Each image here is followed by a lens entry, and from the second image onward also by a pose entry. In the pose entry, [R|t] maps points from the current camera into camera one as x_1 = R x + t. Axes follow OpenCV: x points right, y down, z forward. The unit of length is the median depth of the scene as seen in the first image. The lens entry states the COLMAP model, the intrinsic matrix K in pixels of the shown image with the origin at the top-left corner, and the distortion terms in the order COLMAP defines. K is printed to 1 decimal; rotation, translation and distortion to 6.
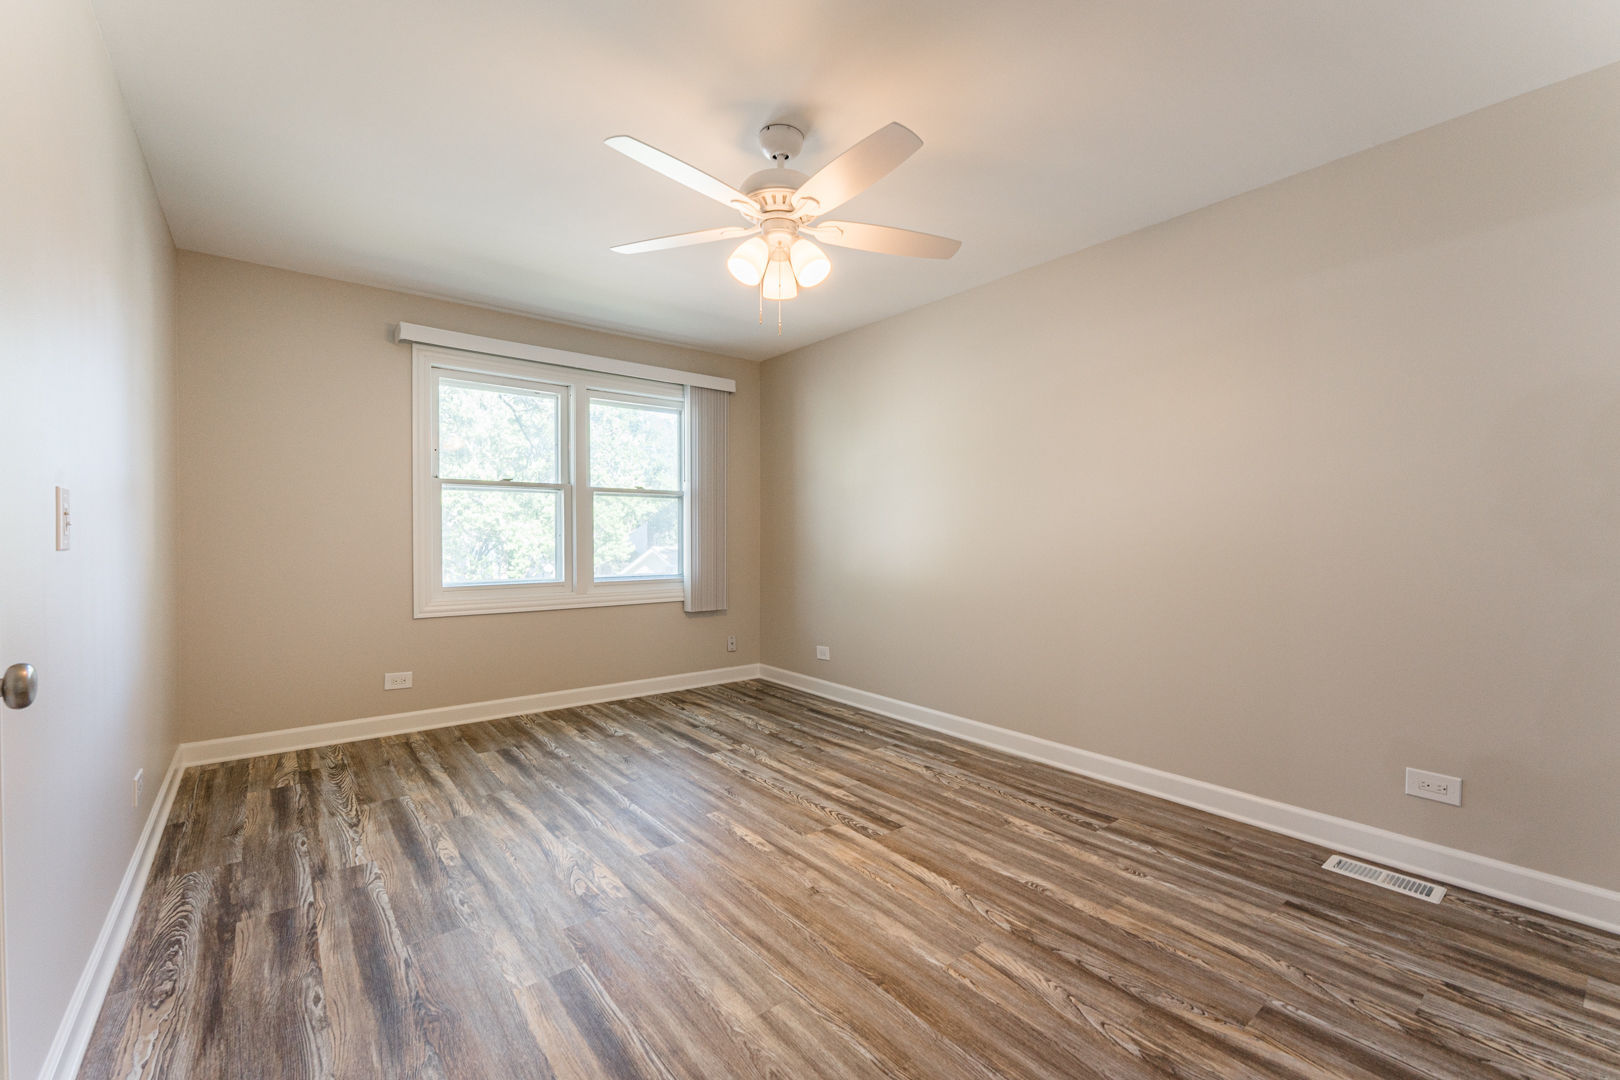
lens RADIAL K [[685.4, 0, 815.7], [0, 685.4, 541.5], [0, 0, 1]] dist [0.006174, 0.000405]
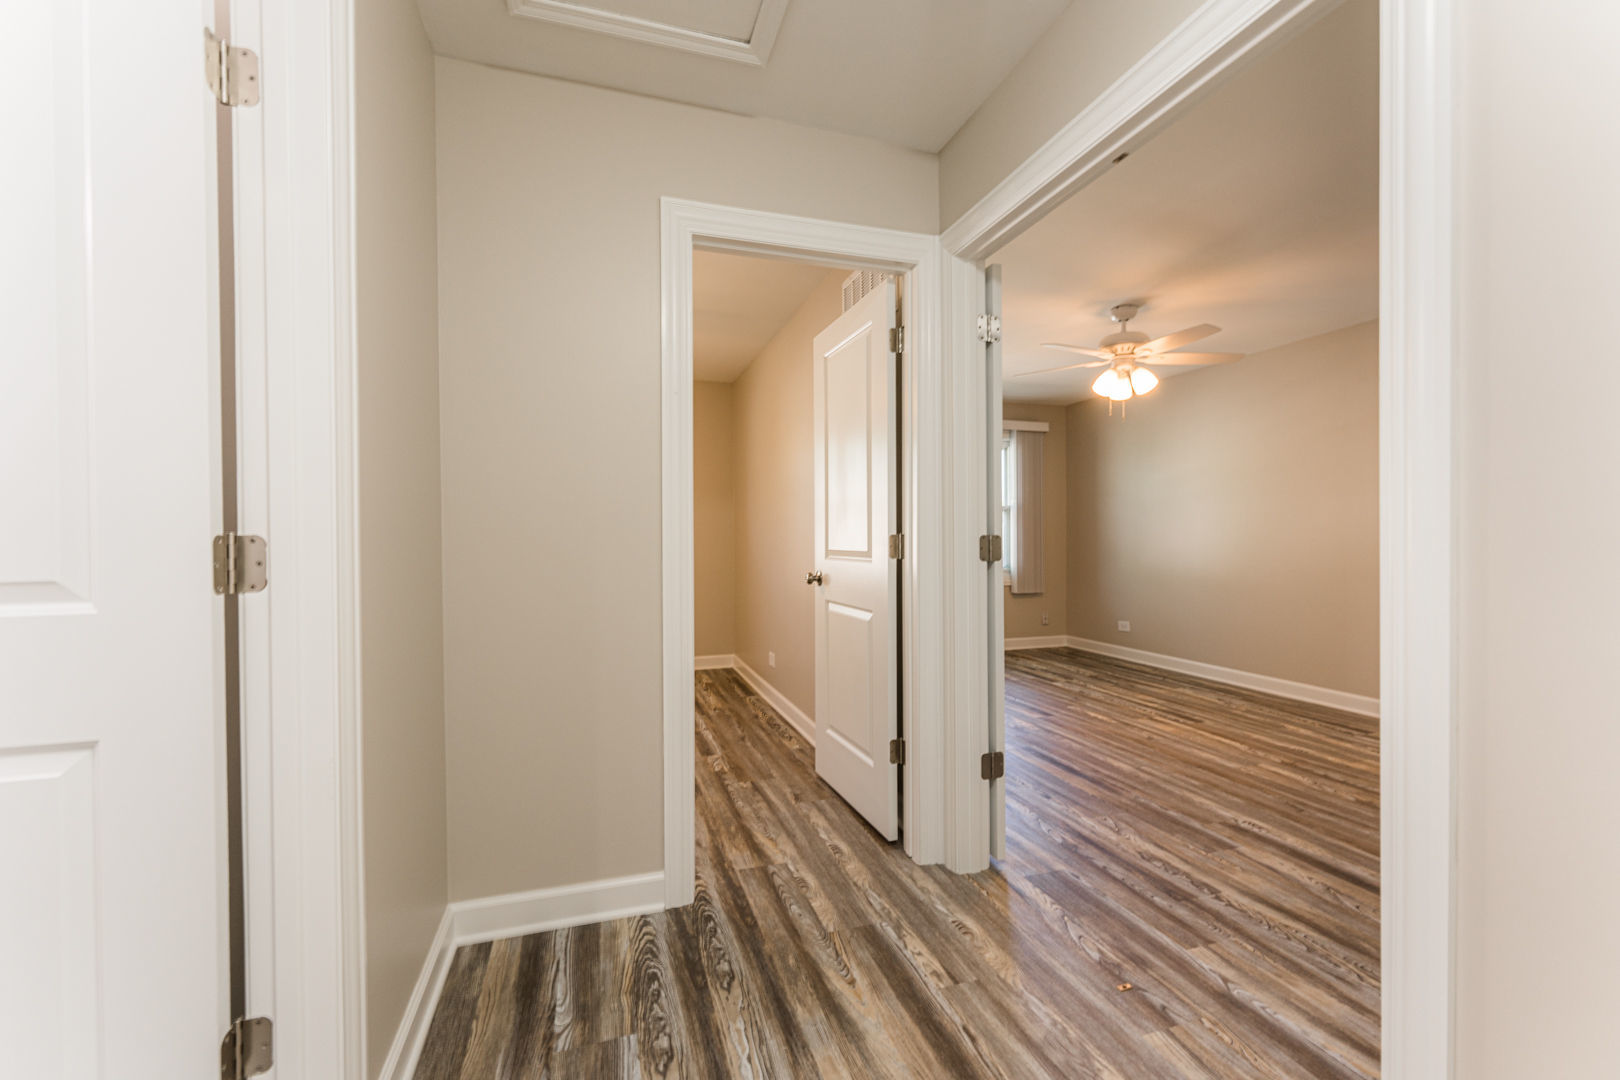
lens RADIAL K [[685.4, 0, 799.0], [0, 685.4, 542.9], [0, 0, 1]] dist [0.006174, 0.000405]
pose [[0.933923, -0.004568, -0.357445, -0.188456], [0.003773, 0.999989, -0.002920, 0.005809], [0.357455, 0.001378, 0.933929, -0.866495]]
